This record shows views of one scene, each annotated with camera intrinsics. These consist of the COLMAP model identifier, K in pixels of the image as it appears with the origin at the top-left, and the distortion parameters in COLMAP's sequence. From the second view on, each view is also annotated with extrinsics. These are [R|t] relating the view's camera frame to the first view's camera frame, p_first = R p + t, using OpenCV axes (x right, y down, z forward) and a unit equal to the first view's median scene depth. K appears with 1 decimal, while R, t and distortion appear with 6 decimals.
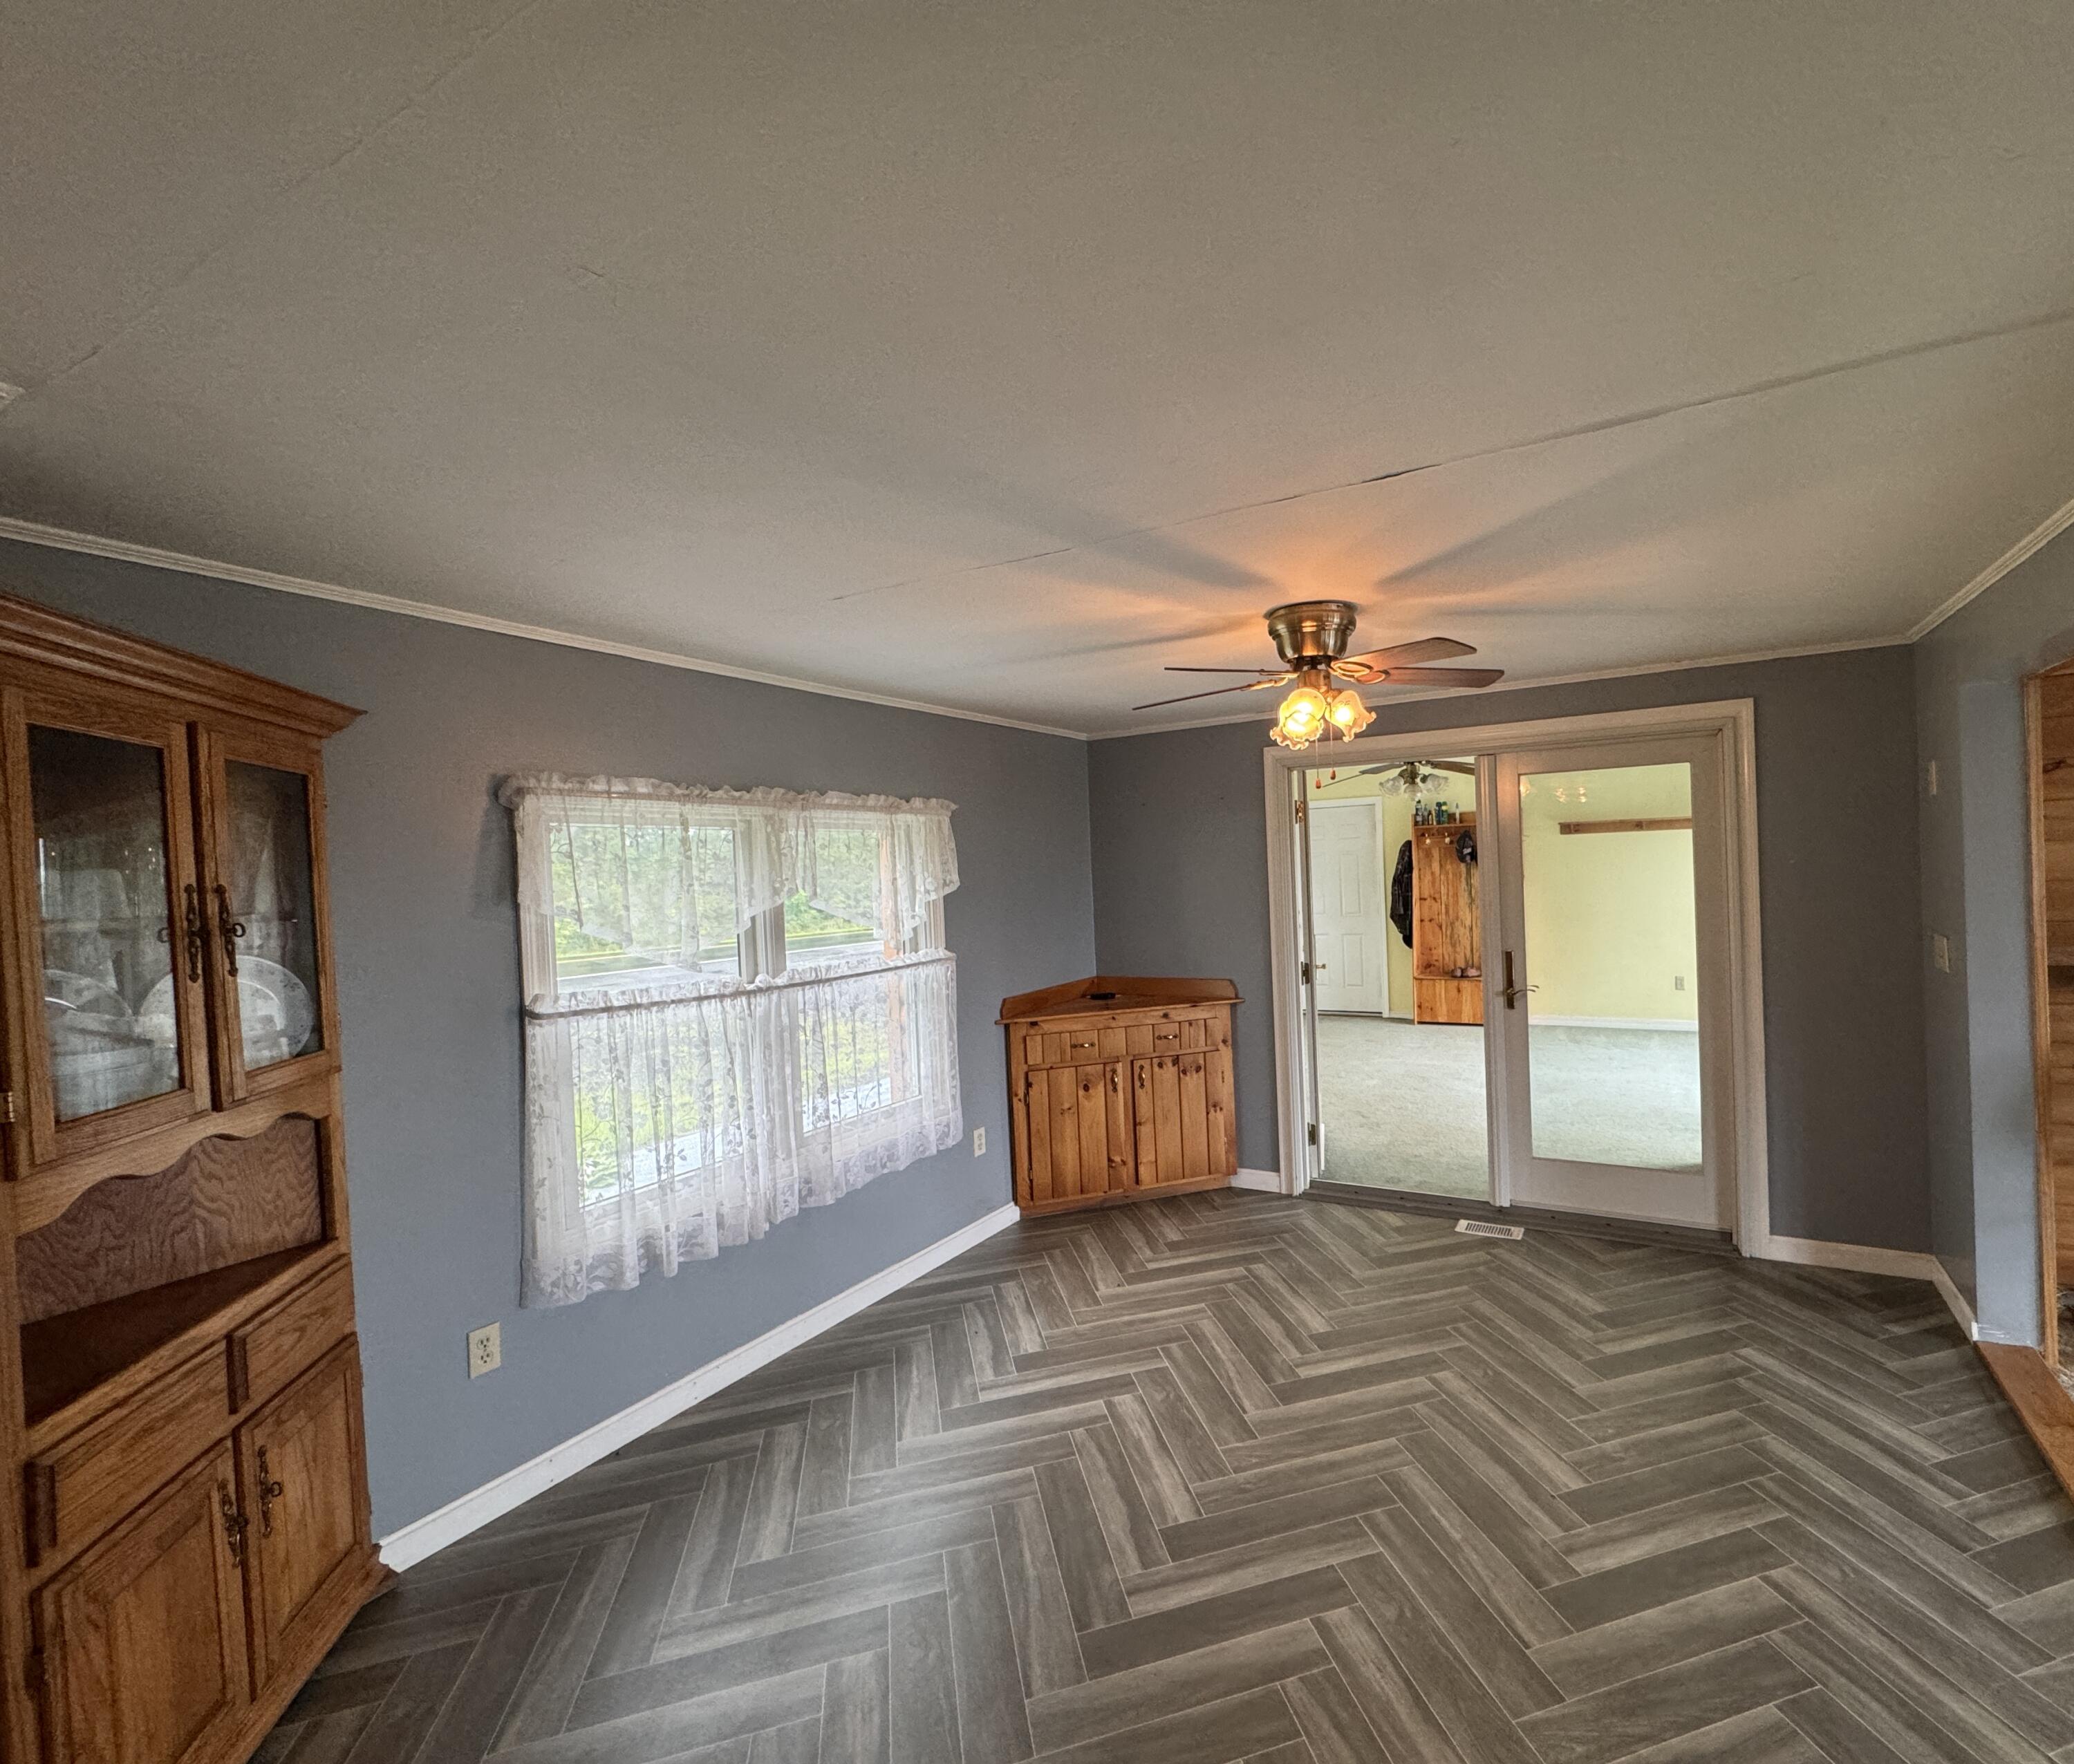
lens RADIAL K [[1138.9, 0, 1039.7], [0, 1138.9, 903.0], [0, 0, 1]] dist [-0.000616, 0.000022]
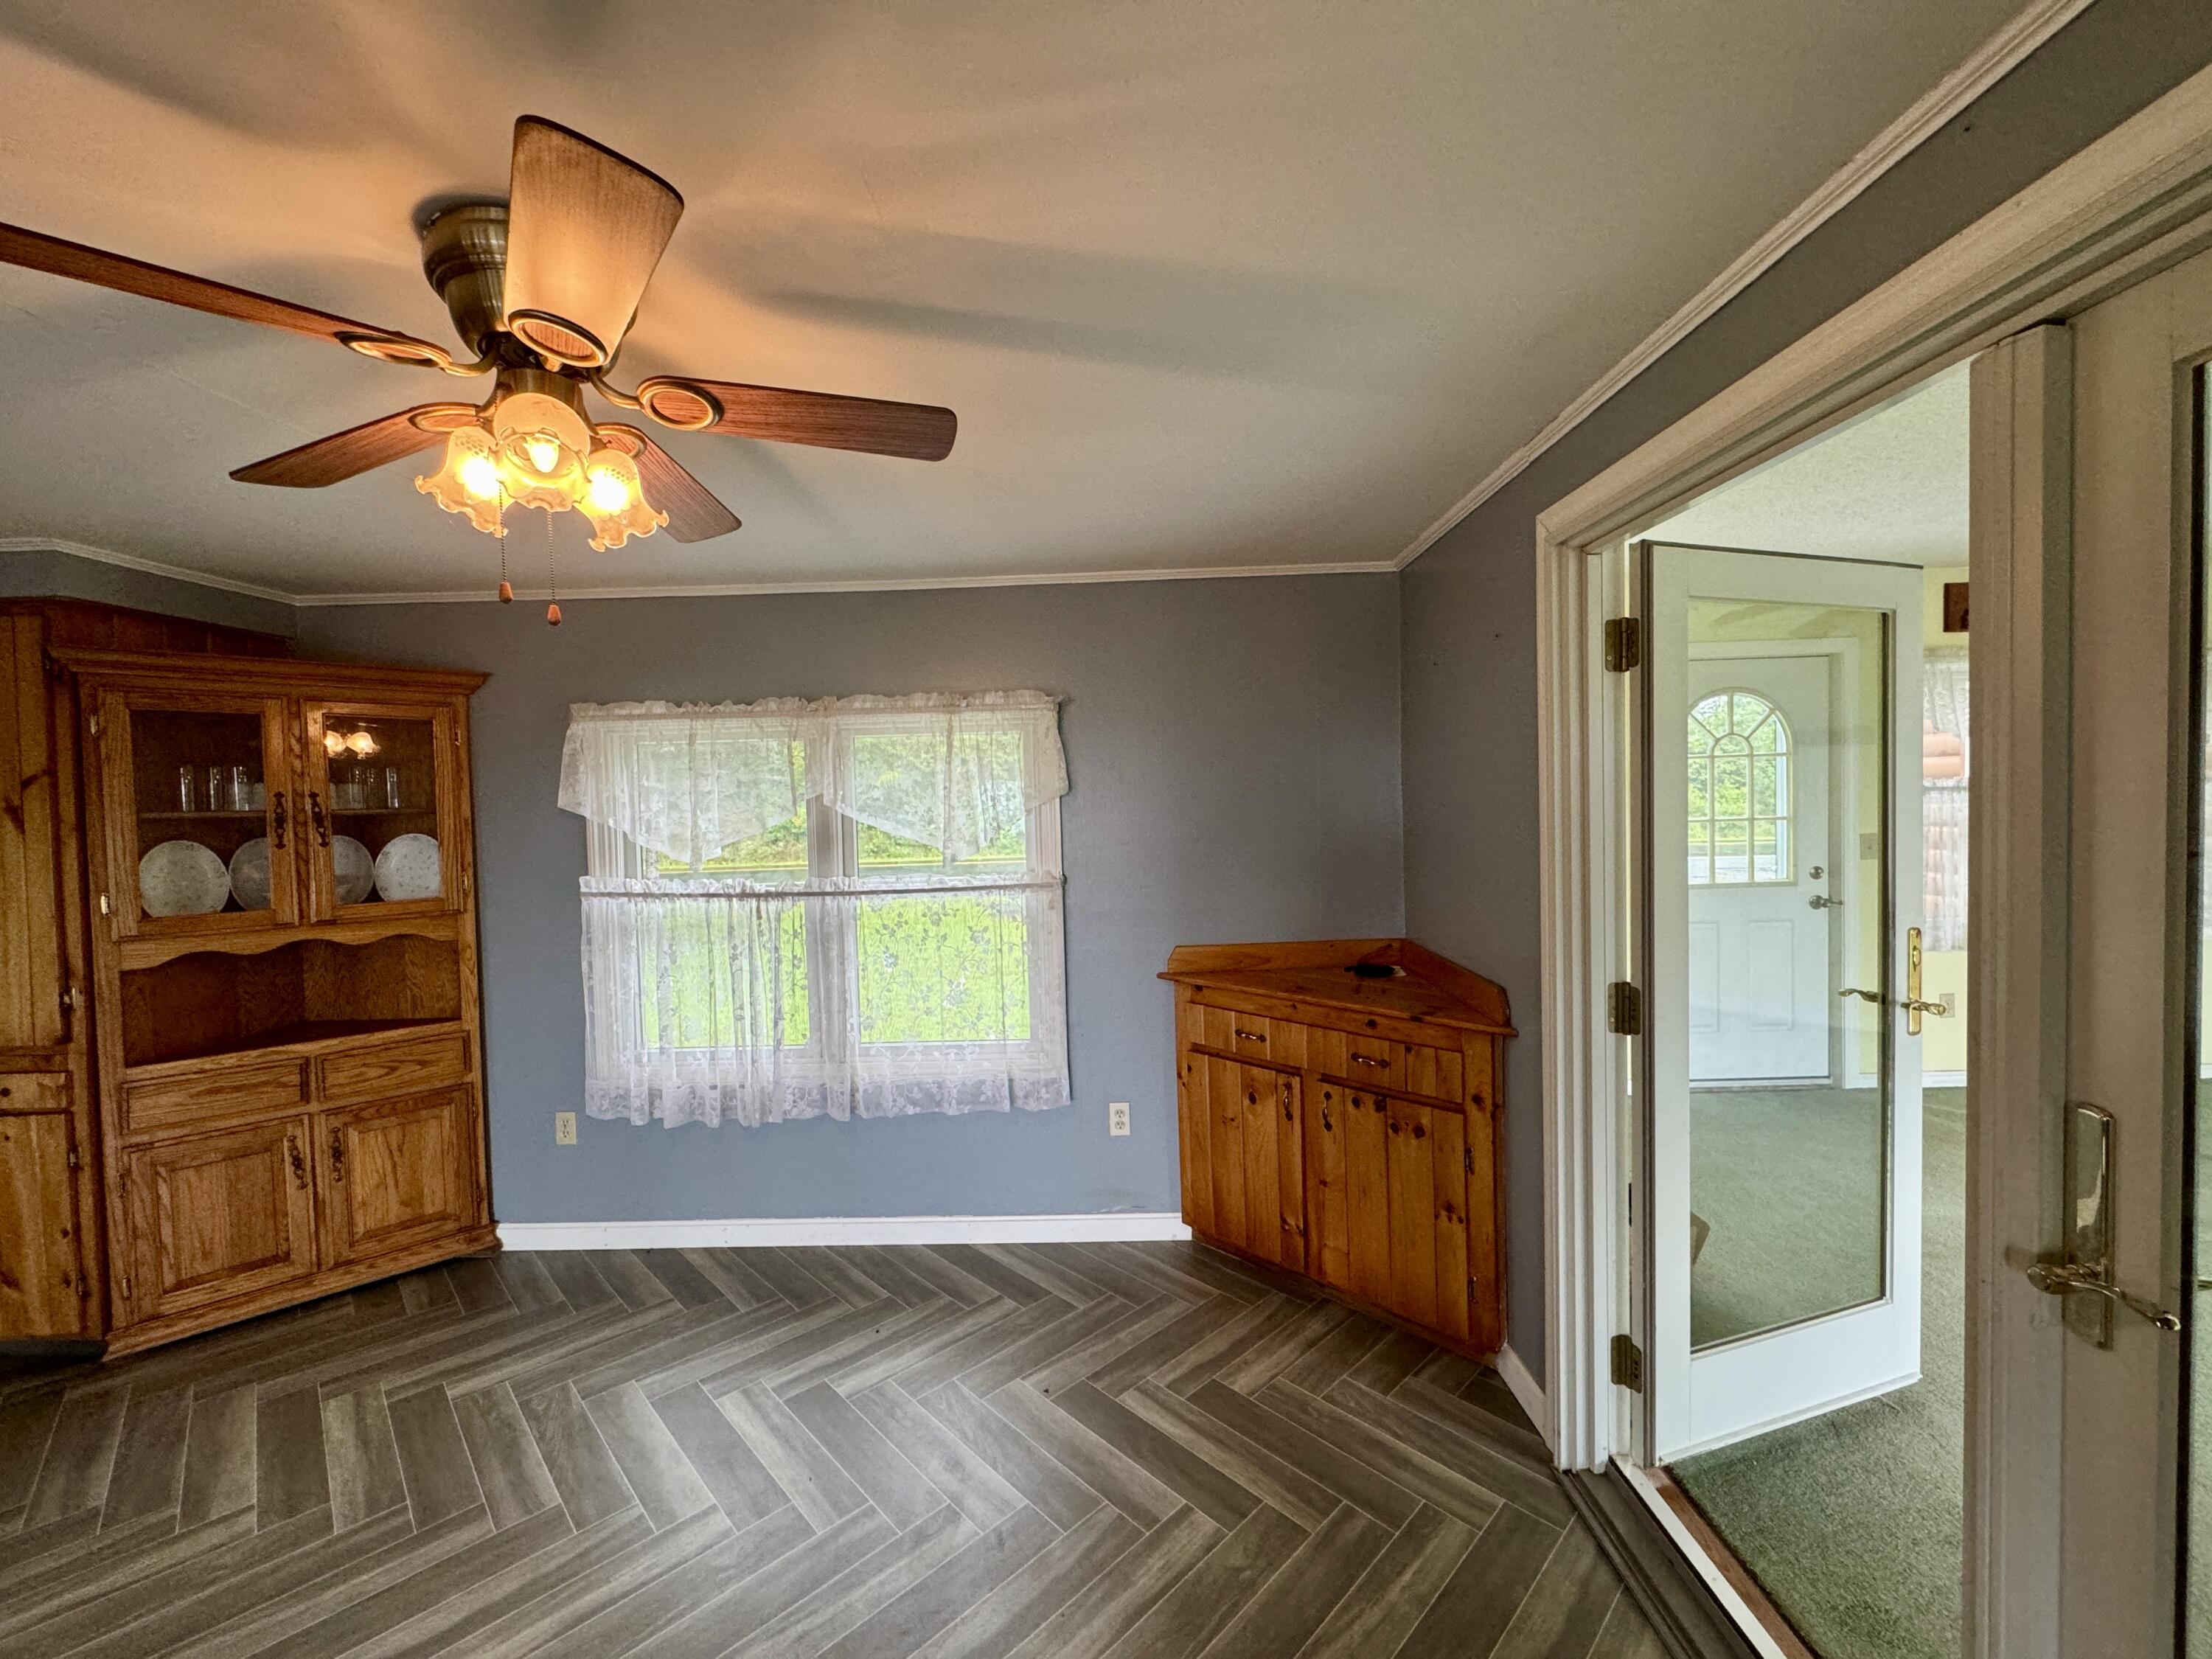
lens RADIAL K [[890.2, 0, 1103.3], [0, 890.2, 832.5], [0, 0, 1]] dist [0.000095, 0.000644]
pose [[0.447709, 0.064572, -0.891845, 0.537450], [-0.015393, 0.997798, 0.064516, -0.032880], [0.894047, -0.015157, 0.447717, 0.794749]]
